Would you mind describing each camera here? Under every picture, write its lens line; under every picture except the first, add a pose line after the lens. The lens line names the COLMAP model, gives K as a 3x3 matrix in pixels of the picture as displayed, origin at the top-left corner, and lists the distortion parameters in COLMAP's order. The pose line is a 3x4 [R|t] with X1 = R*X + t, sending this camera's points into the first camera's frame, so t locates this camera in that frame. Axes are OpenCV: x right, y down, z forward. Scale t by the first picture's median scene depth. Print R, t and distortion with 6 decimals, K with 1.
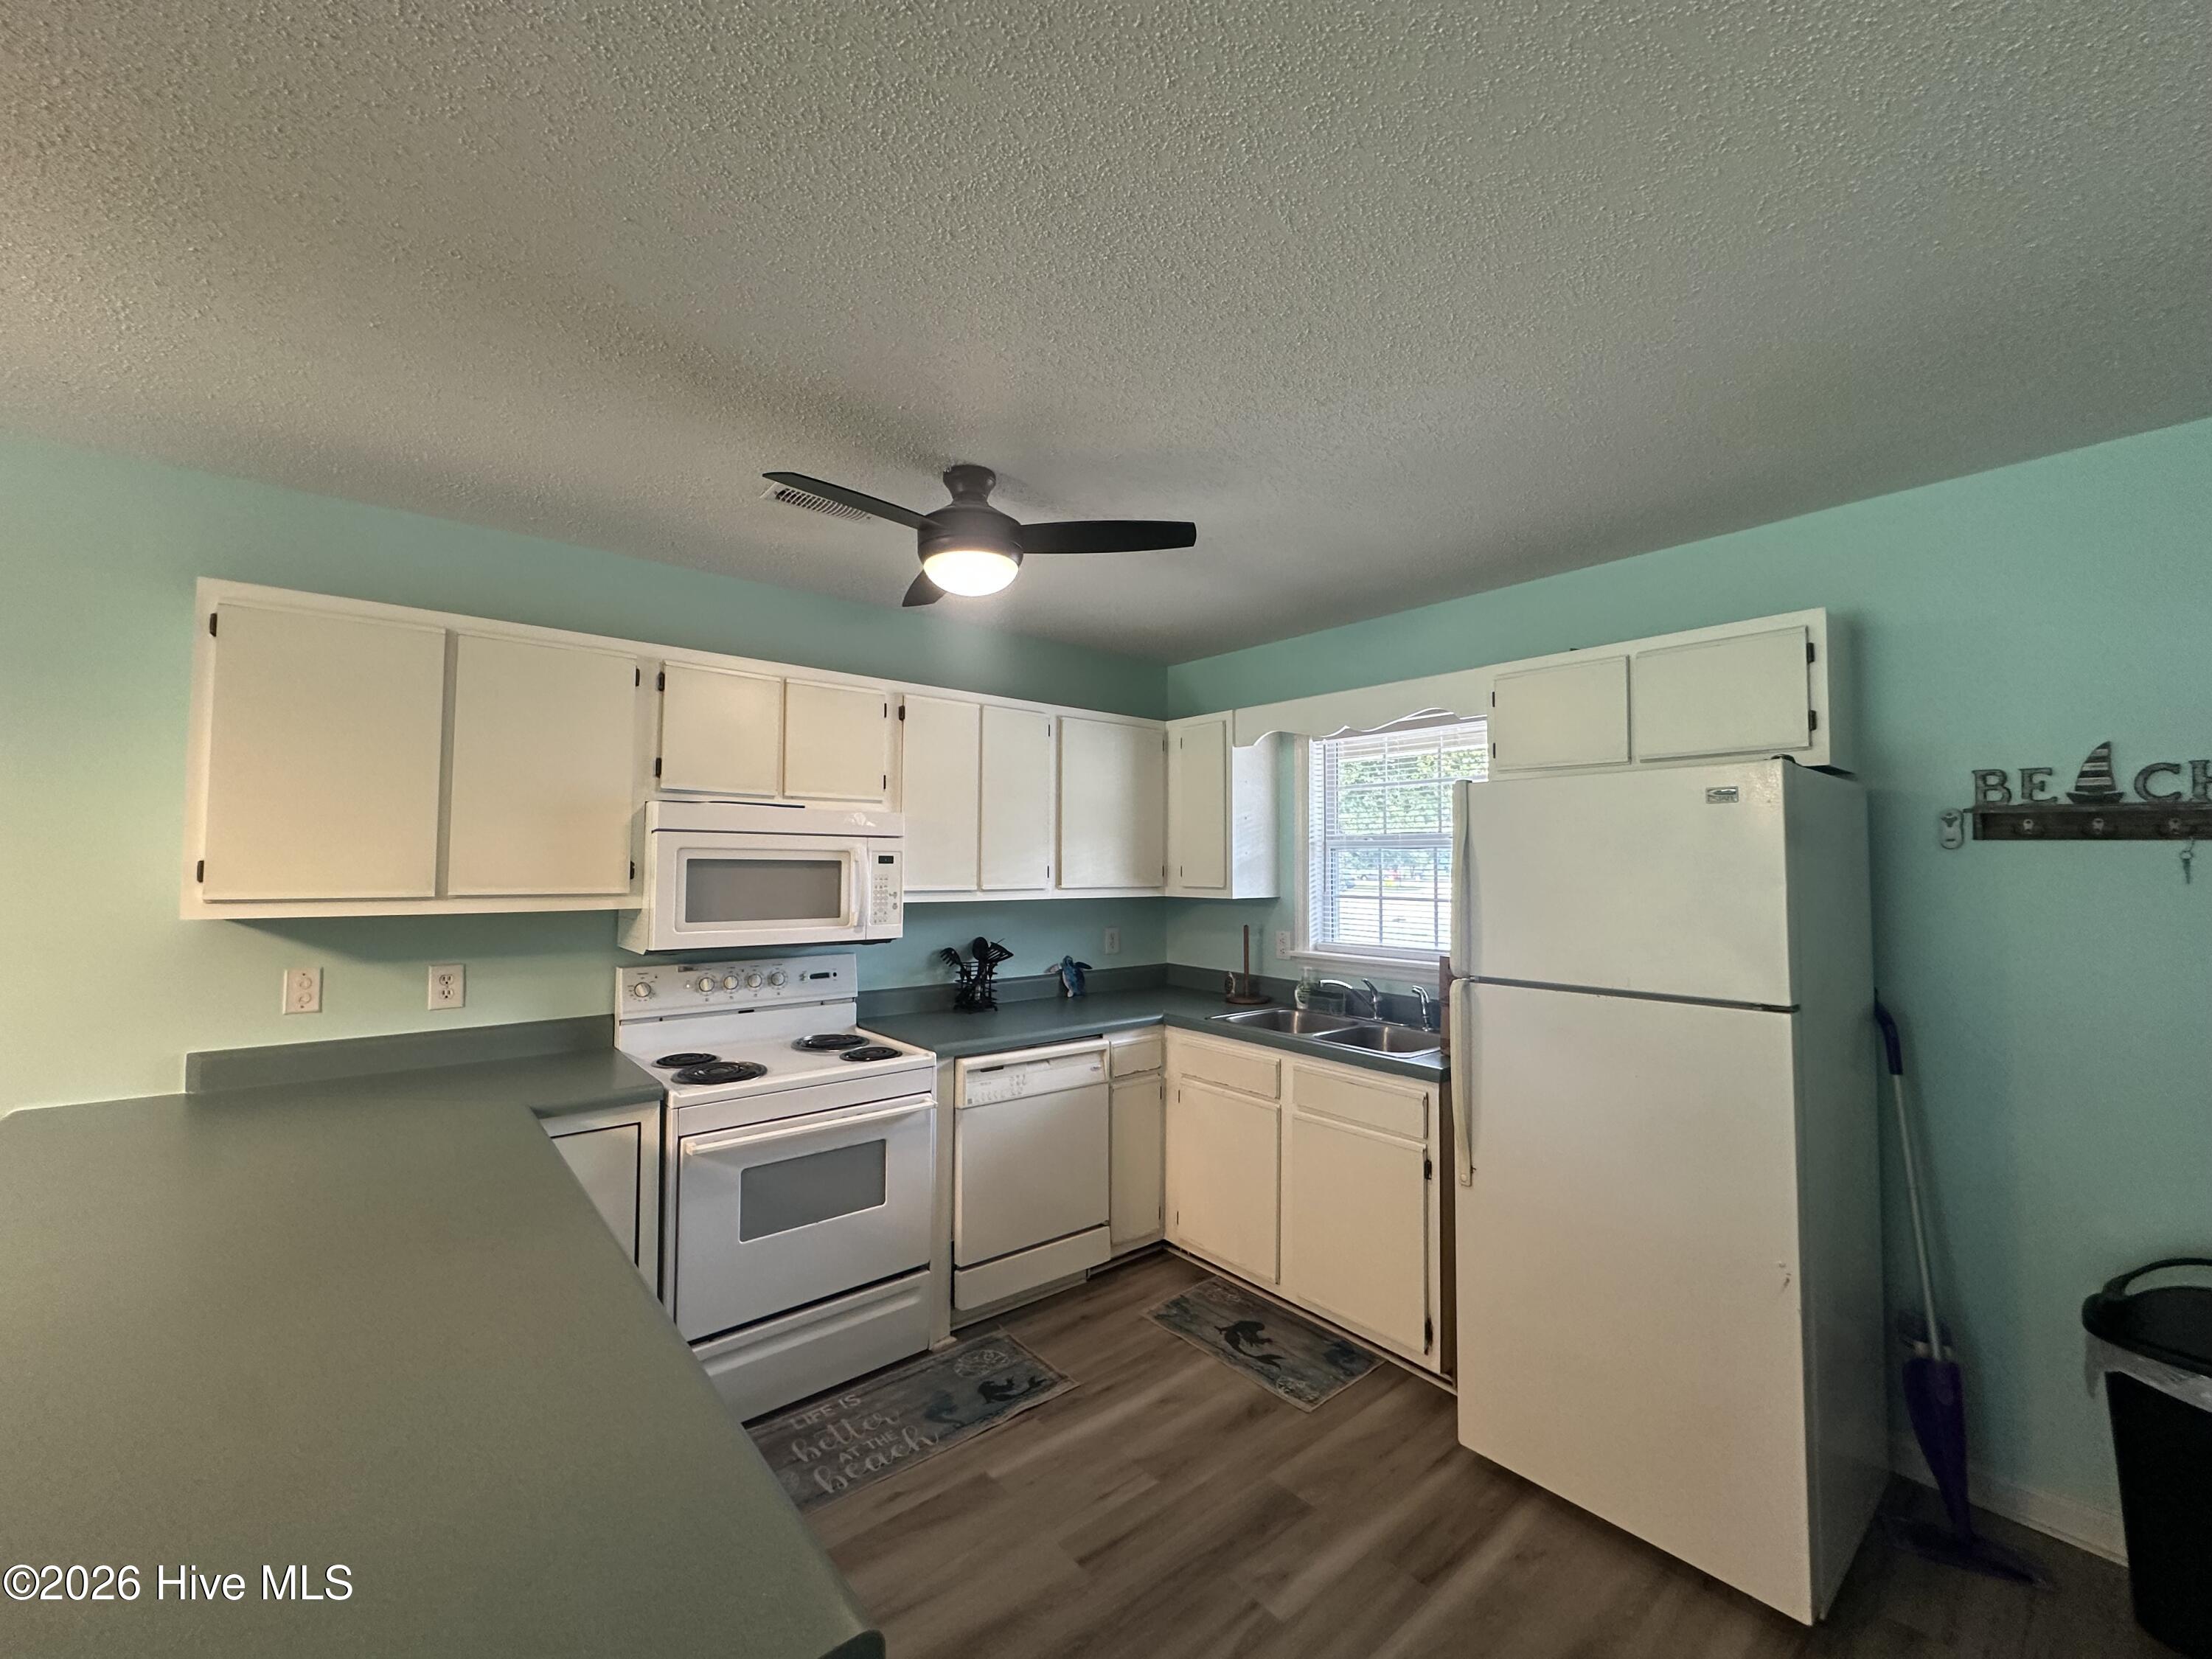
lens RADIAL K [[884.0, 0, 1101.4], [0, 884.0, 826.8], [0, 0, 1]] dist [-0.007341, 0.001472]
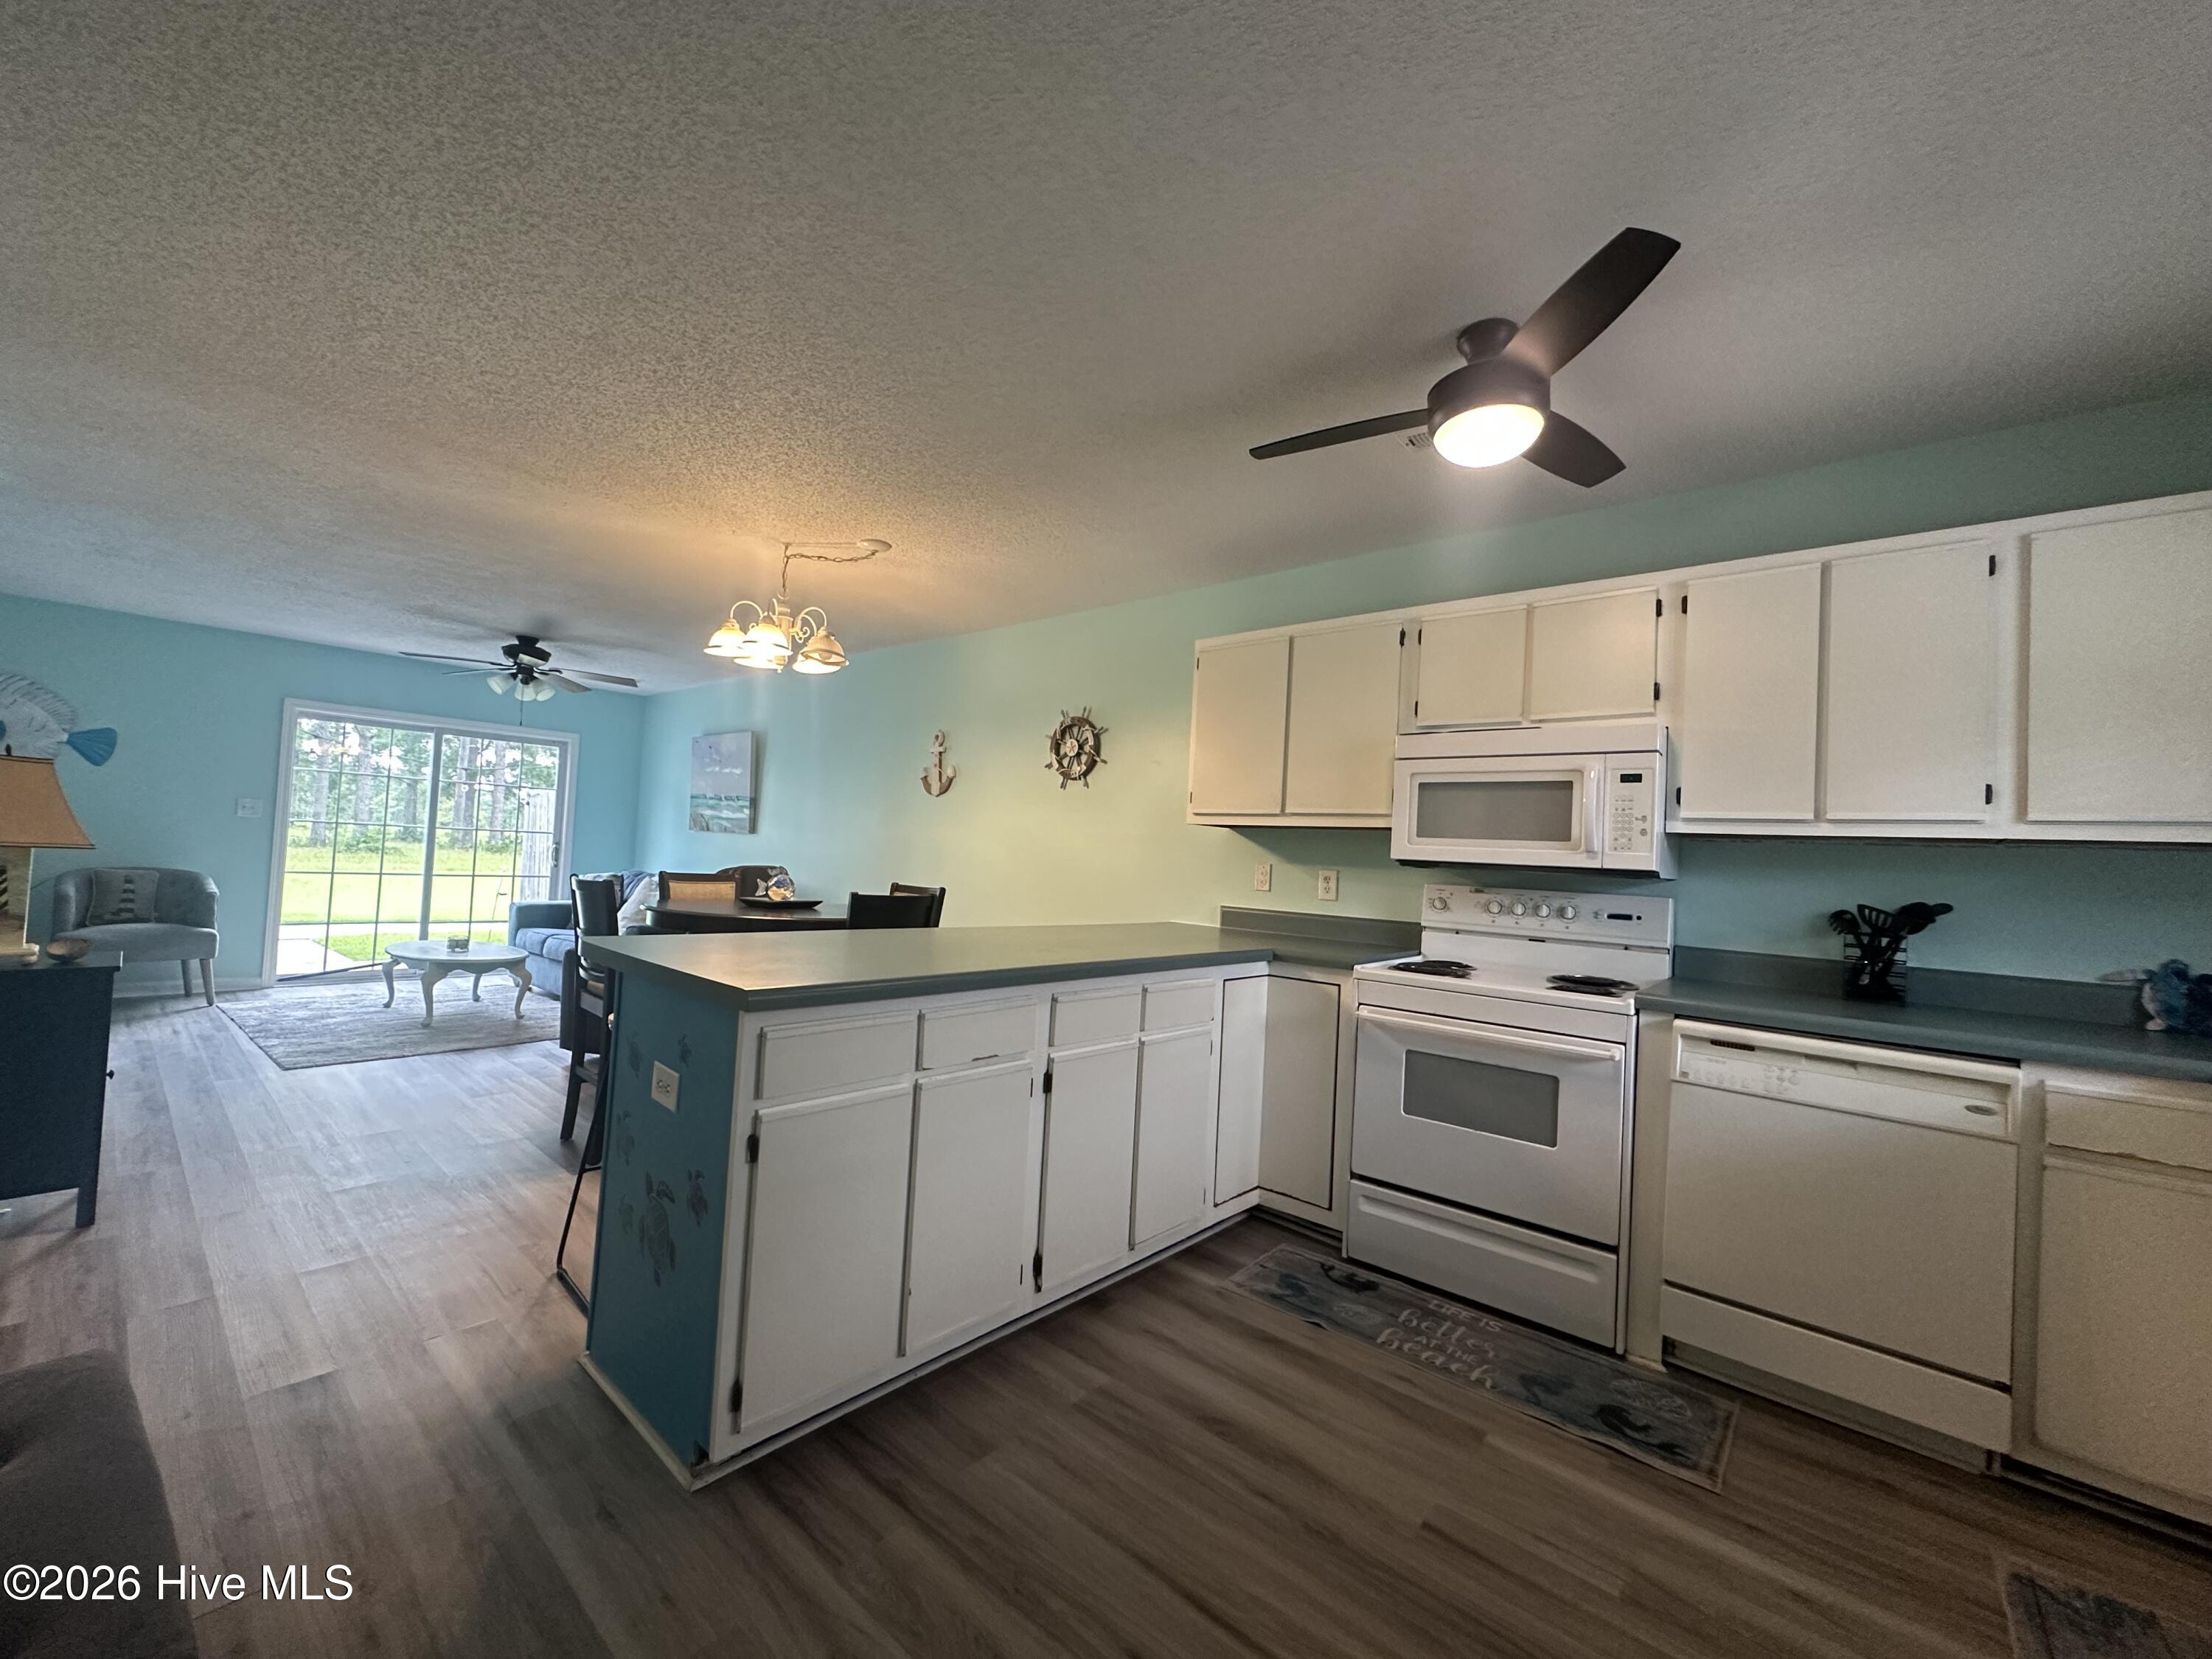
lens RADIAL K [[884.0, 0, 1104.7], [0, 884.0, 827.1], [0, 0, 1]] dist [-0.007341, 0.001472]
pose [[0.159370, -0.029561, -0.986776, 0.571927], [-0.008597, 0.999472, -0.031329, 0.127090], [0.987181, 0.013476, 0.159032, 0.385702]]
